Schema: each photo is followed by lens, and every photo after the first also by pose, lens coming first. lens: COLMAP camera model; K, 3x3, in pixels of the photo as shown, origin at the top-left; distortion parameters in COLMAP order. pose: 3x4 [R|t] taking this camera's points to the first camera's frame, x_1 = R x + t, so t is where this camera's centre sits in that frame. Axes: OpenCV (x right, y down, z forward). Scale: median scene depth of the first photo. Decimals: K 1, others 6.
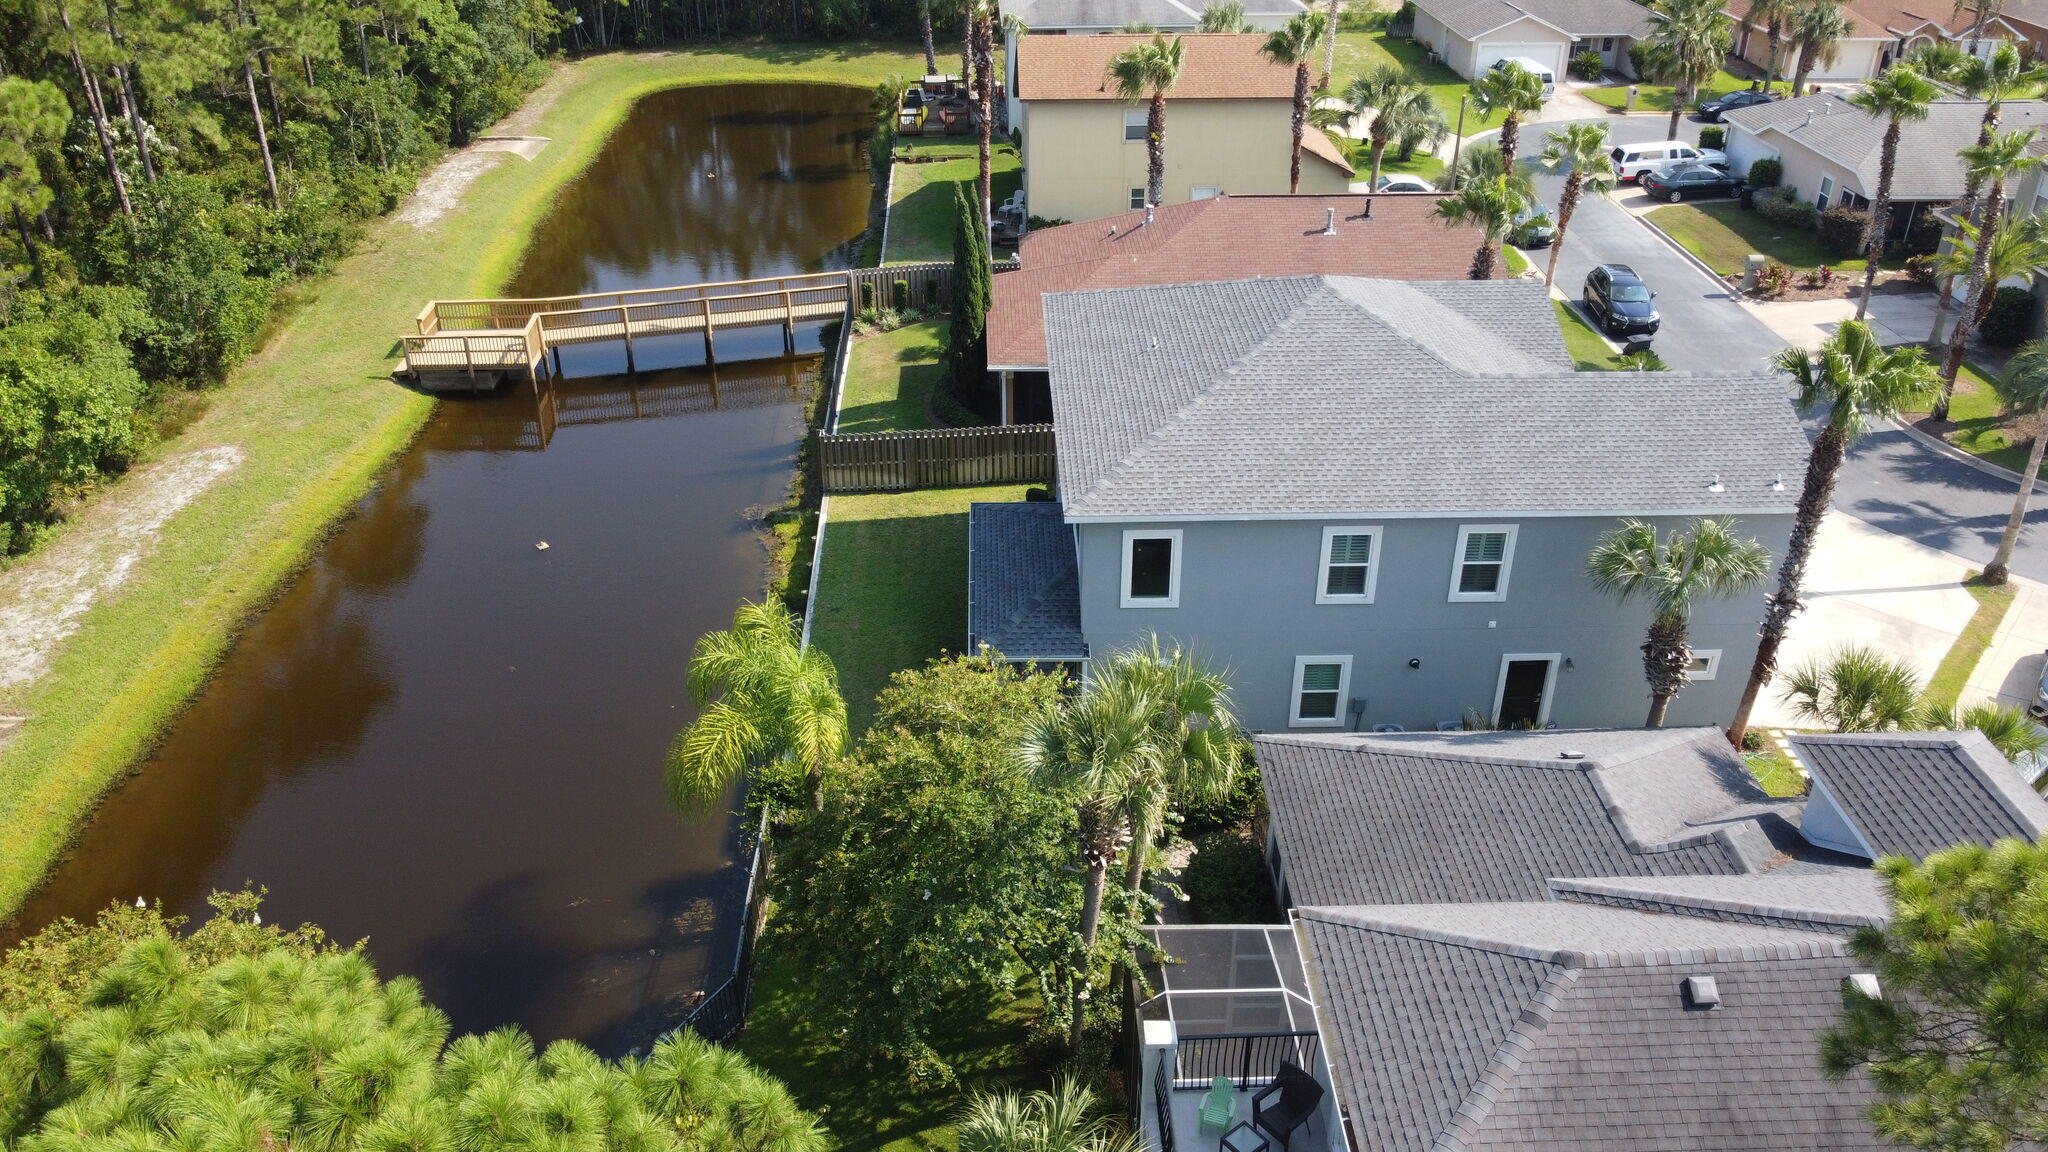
lens RADIAL K [[1550.2, 0, 1012.0], [0, 1550.2, 567.4], [0, 0, 1]] dist [-0.027302, 0.008270]
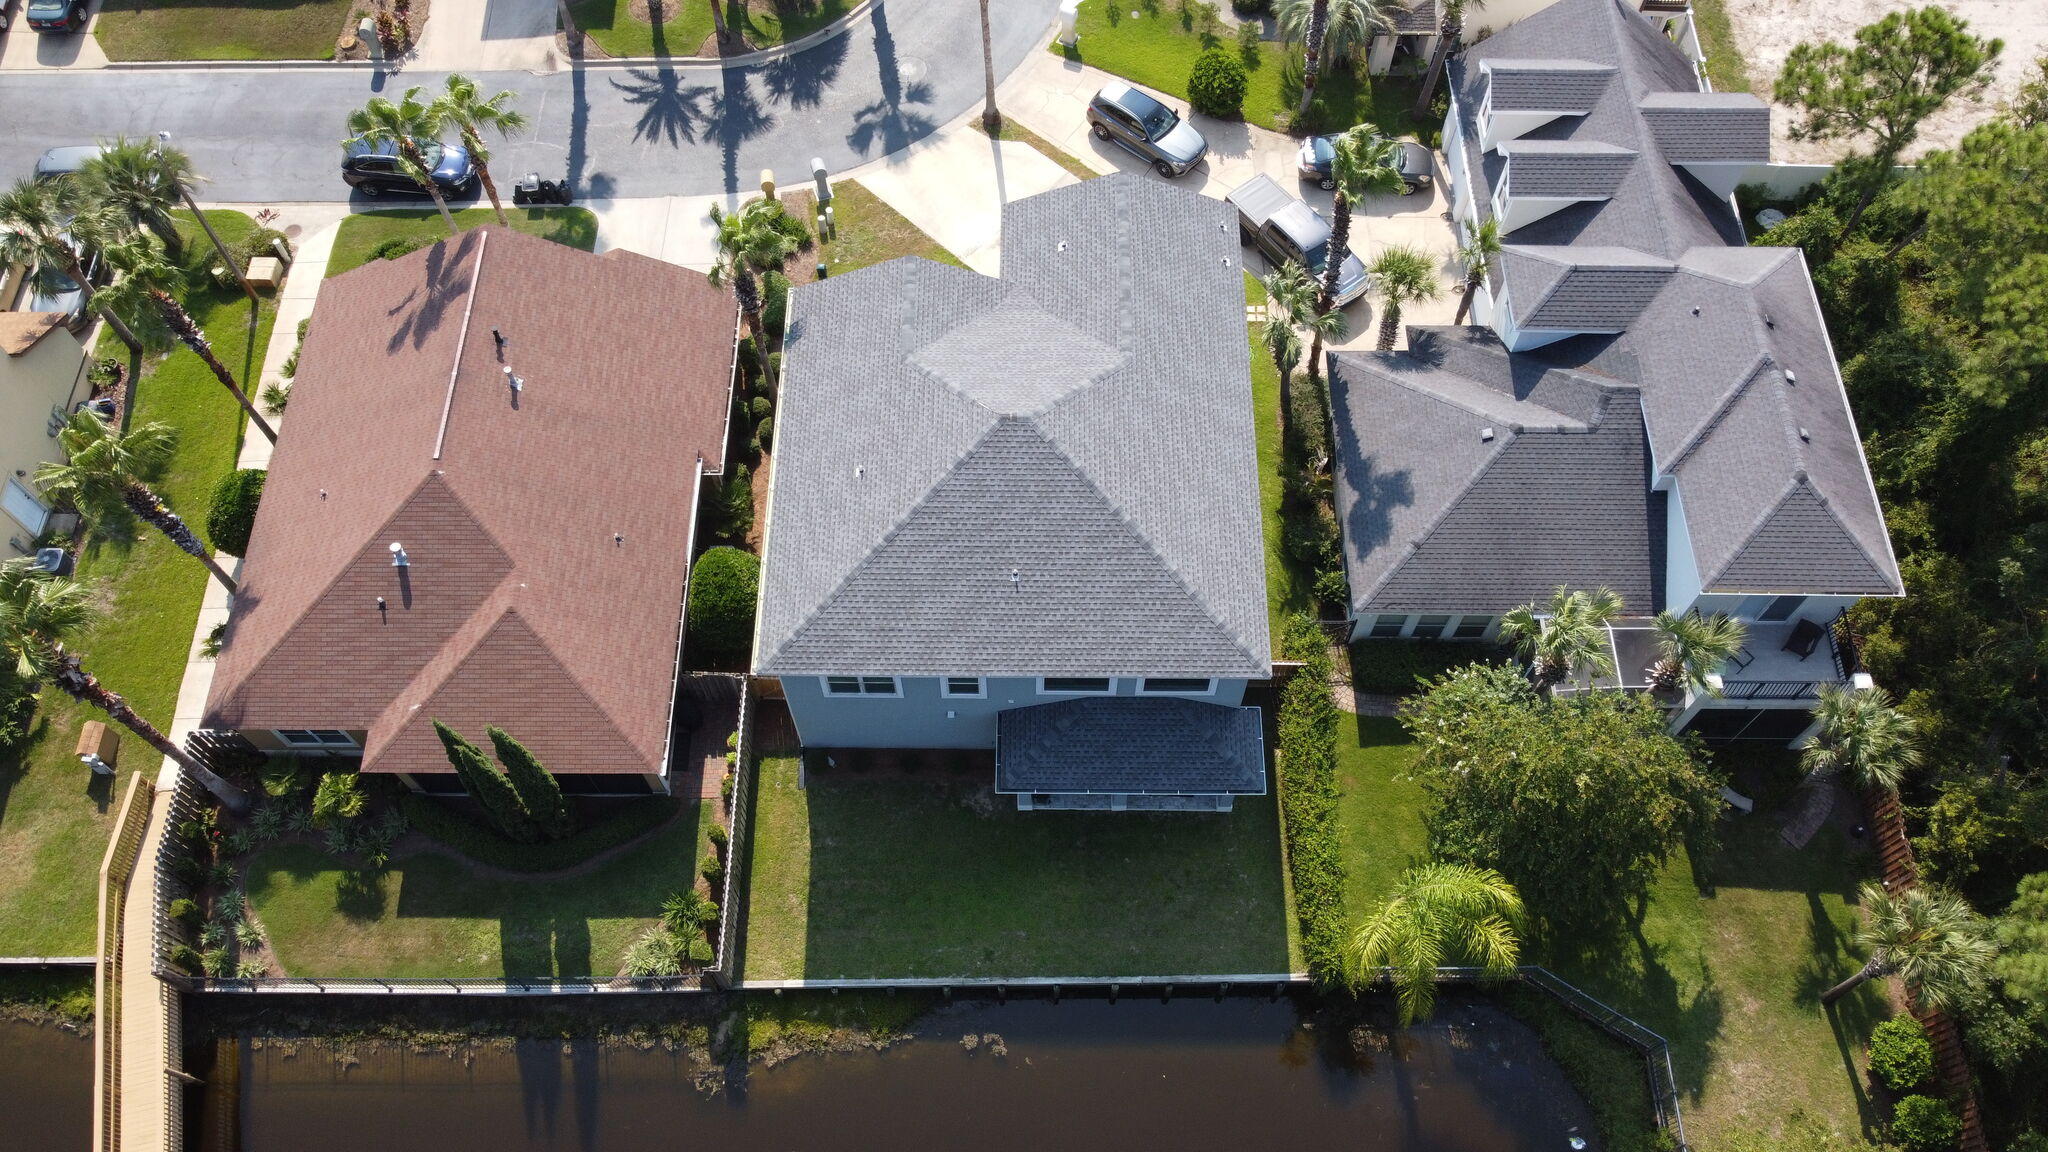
lens RADIAL K [[1550.2, 0, 1016.8], [0, 1550.2, 588.2], [0, 0, 1]] dist [-0.027302, 0.008270]
pose [[0.024892, -0.880584, 0.473236, -0.378496], [0.498165, 0.421346, 0.757825, -0.836868], [-0.866725, 0.216886, 0.449164, 0.435932]]
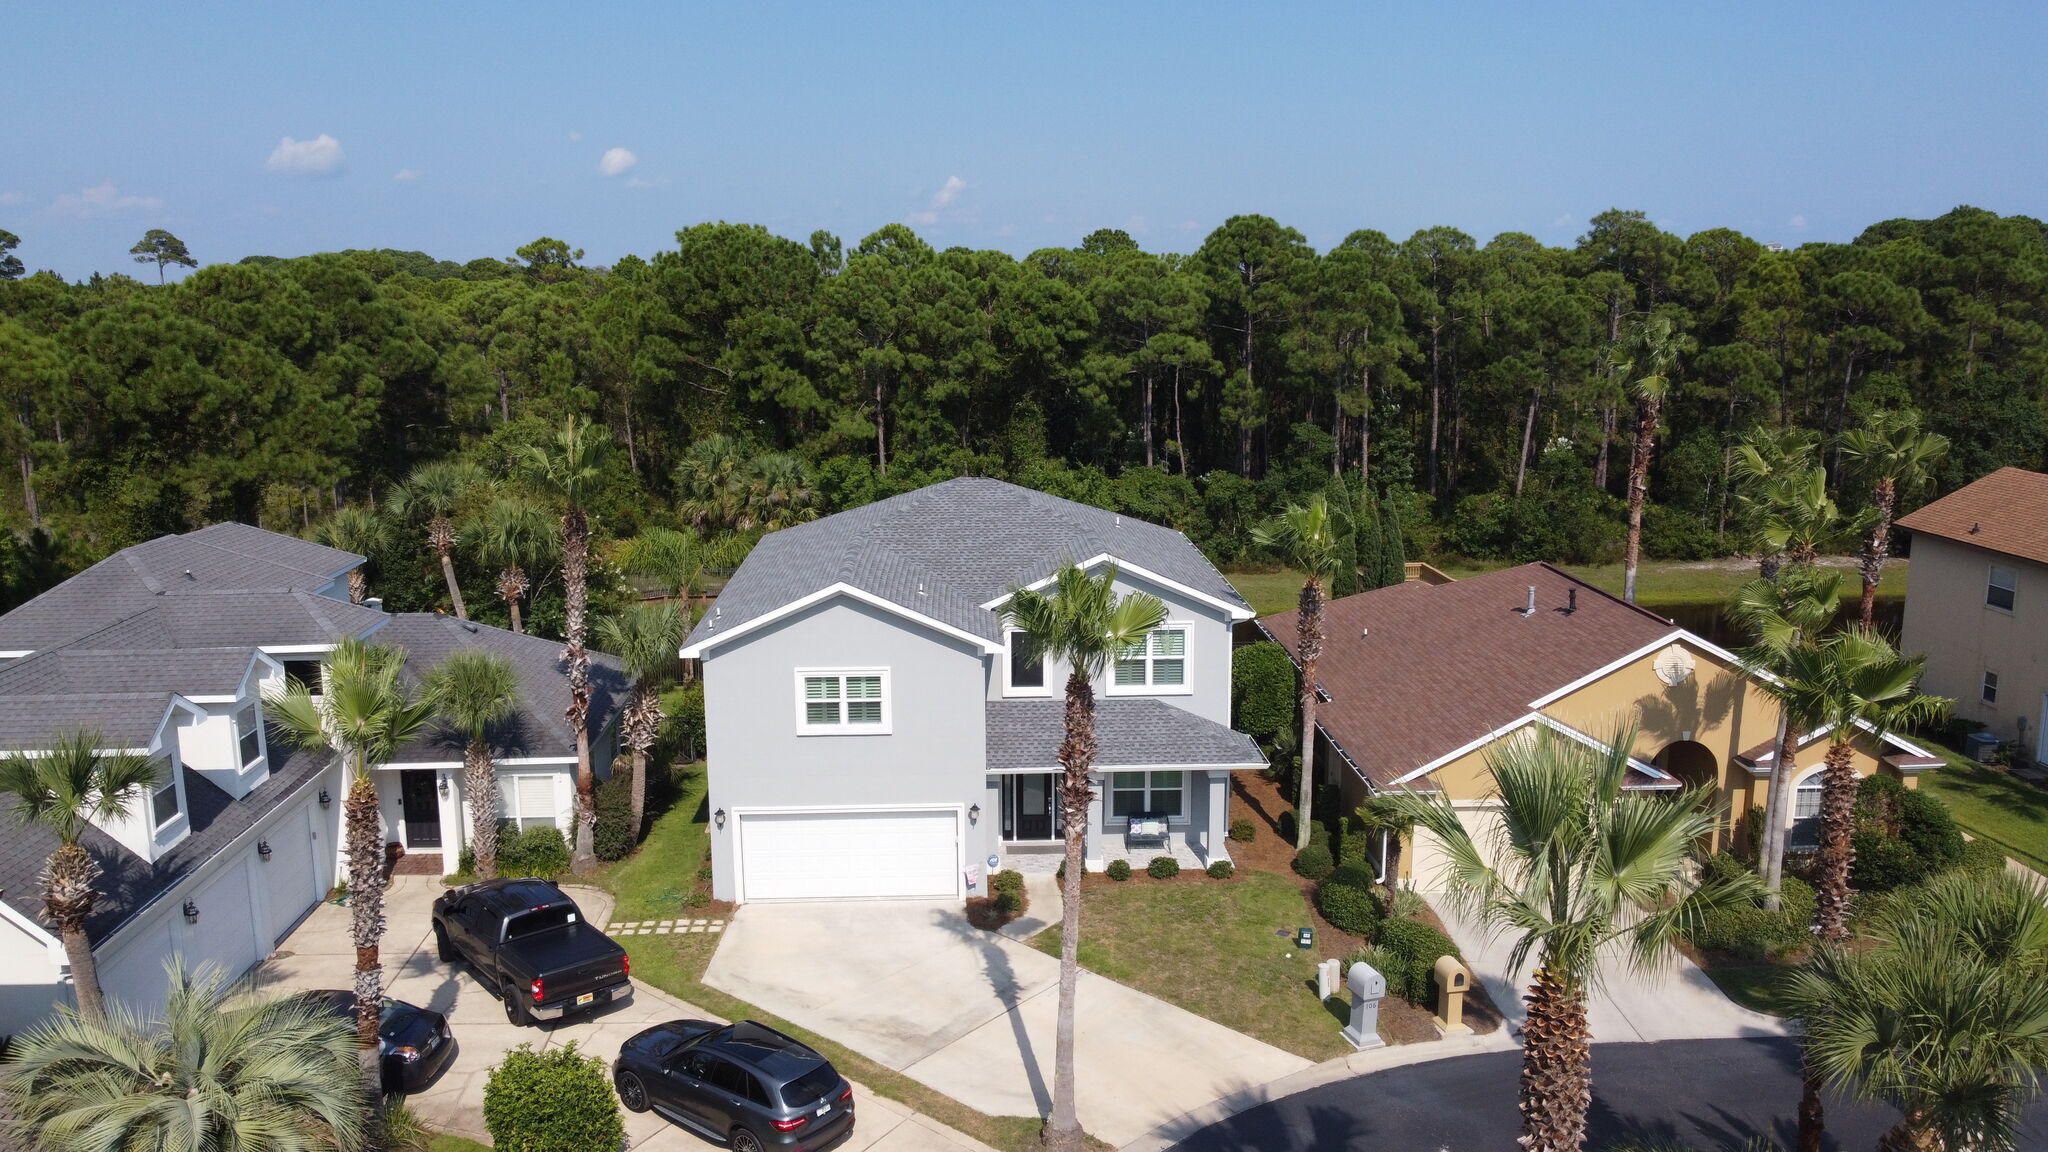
lens RADIAL K [[1550.2, 0, 1019.0], [0, 1550.2, 579.0], [0, 0, 1]] dist [-0.027302, 0.008270]
pose [[0.027126, 0.200300, -0.979359, 1.186793], [-0.490292, 0.856449, 0.161583, -0.275956], [0.871136, 0.475789, 0.121437, 0.779529]]
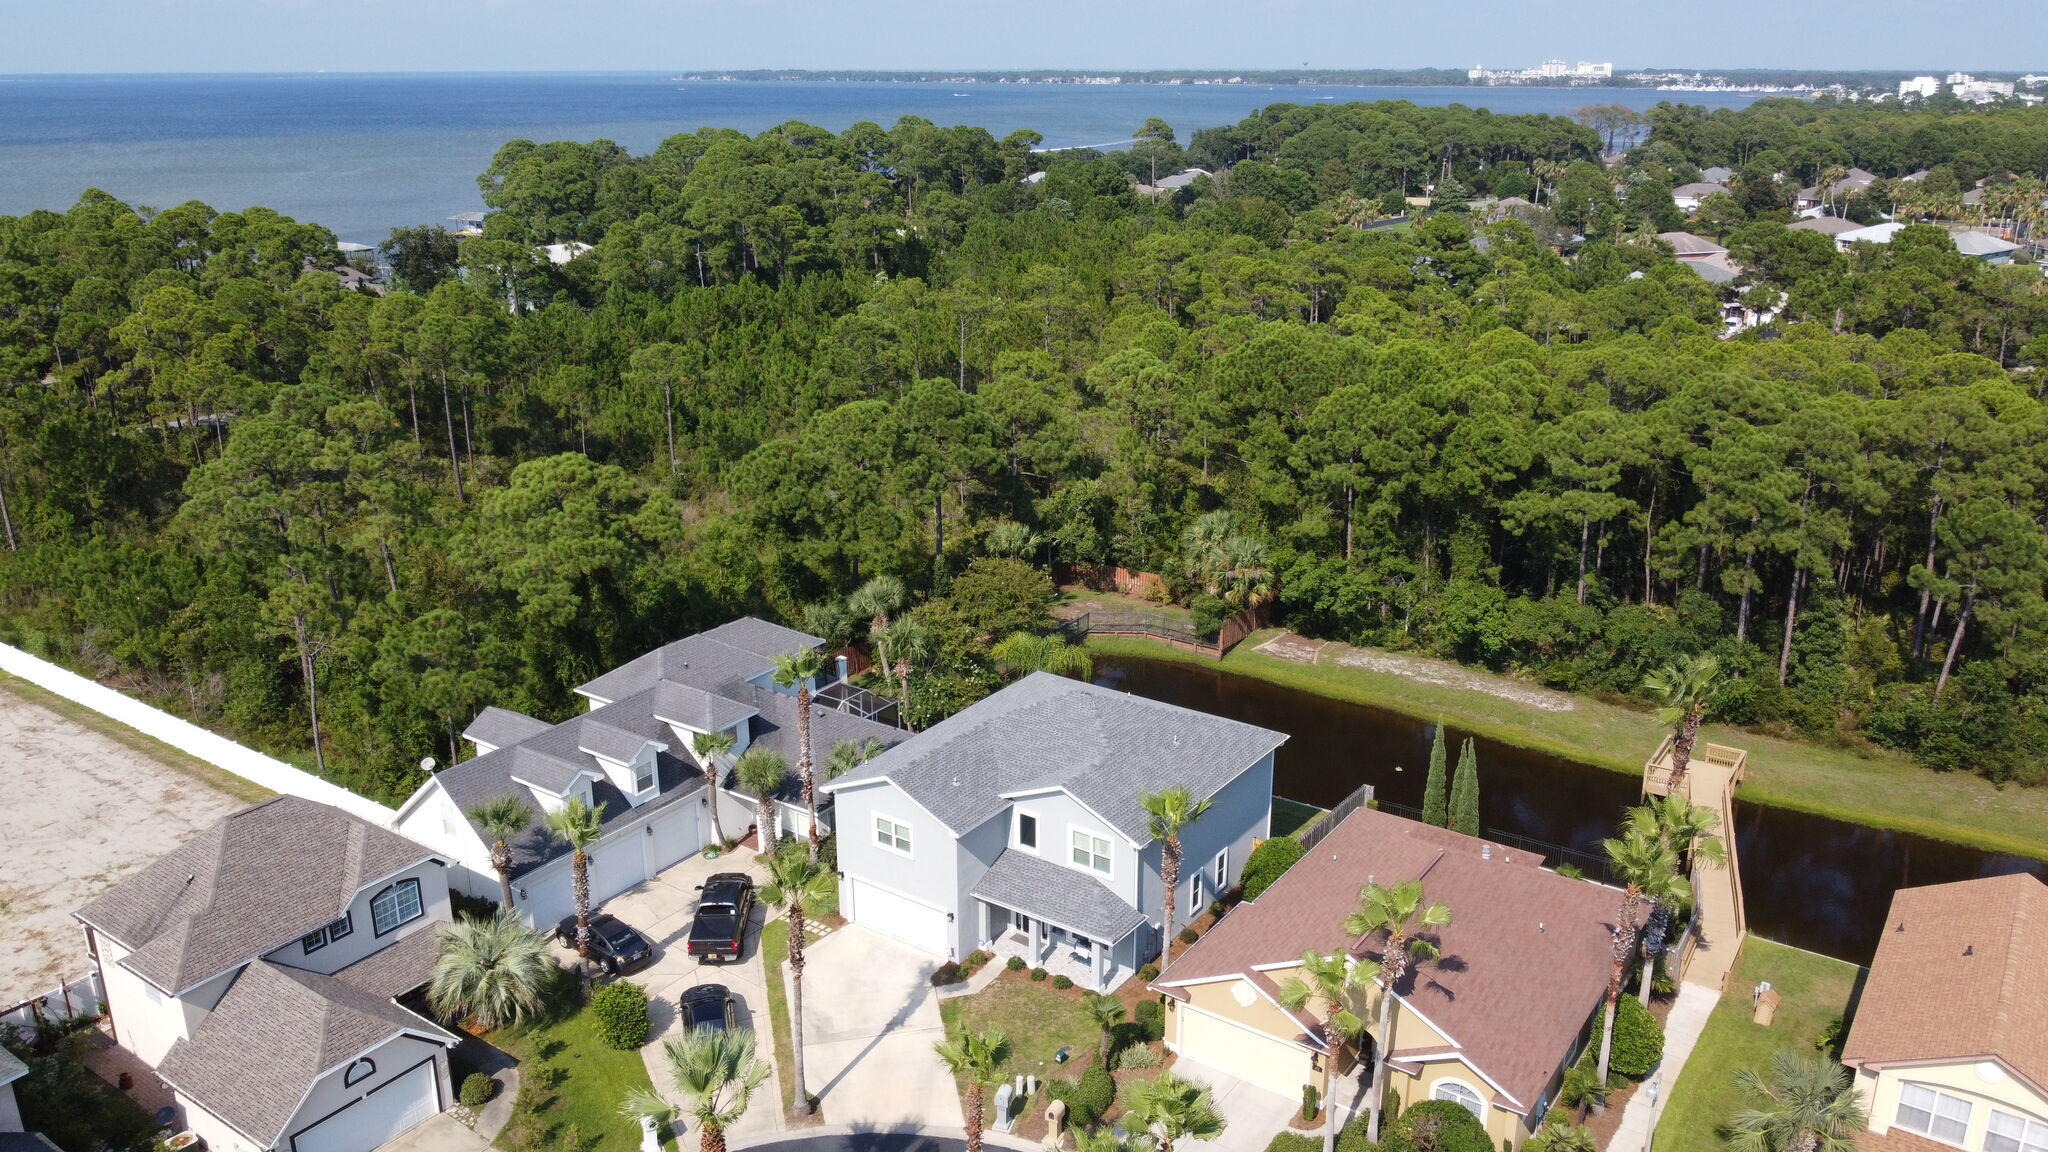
lens RADIAL K [[1550.2, 0, 1026.4], [0, 1550.2, 574.4], [0, 0, 1]] dist [-0.027302, 0.008270]
pose [[-0.587689, 0.262829, -0.765208, 1.375317], [-0.393091, 0.733890, 0.553971, -1.091704], [0.707178, 0.626359, -0.327984, 1.247704]]
